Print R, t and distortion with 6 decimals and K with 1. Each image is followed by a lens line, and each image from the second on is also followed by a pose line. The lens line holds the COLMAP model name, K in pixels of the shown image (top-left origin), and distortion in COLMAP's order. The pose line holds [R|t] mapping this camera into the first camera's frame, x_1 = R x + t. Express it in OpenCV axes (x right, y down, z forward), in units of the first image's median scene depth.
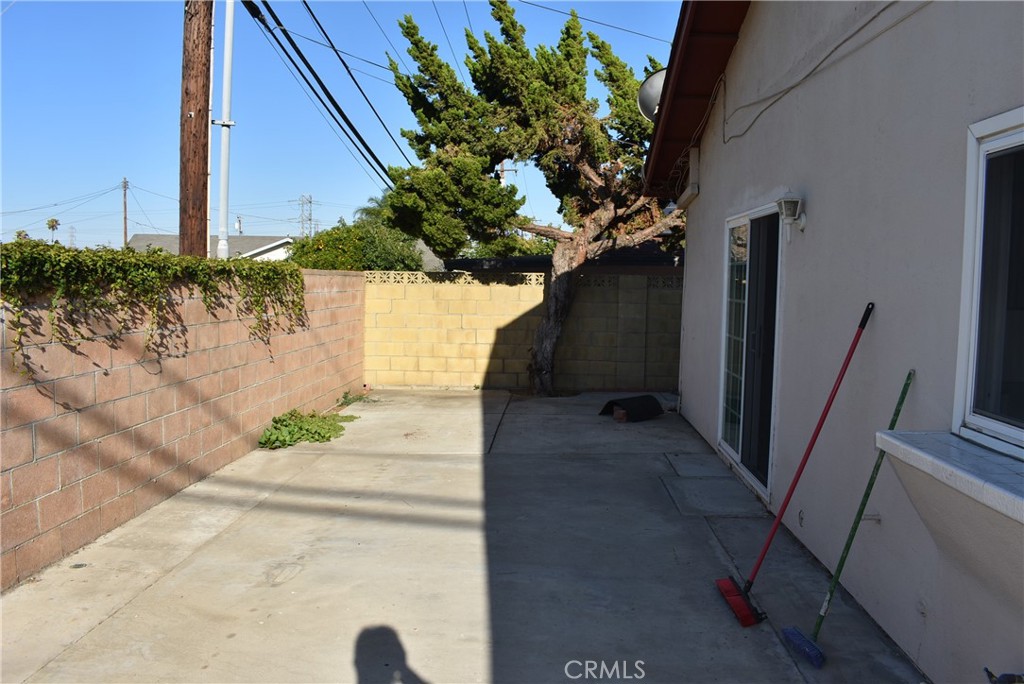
lens RADIAL K [[802.0, 0, 512.0], [0, 802.0, 342.0], [0, 0, 1]] dist [-0.121635, 0.040143]
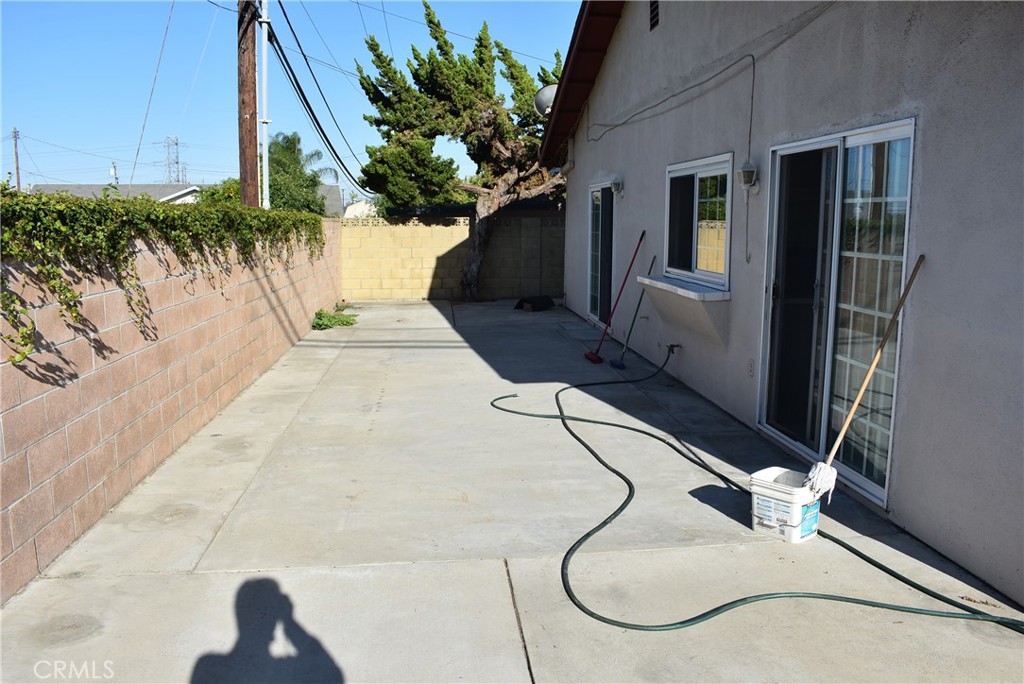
lens RADIAL K [[802.0, 0, 512.0], [0, 802.0, 342.0], [0, 0, 1]] dist [-0.121635, 0.040143]
pose [[0.989116, -0.035223, 0.142862, -0.100142], [0.024652, 0.996871, 0.075100, 0.031926], [-0.145061, -0.070761, 0.986889, -0.453856]]
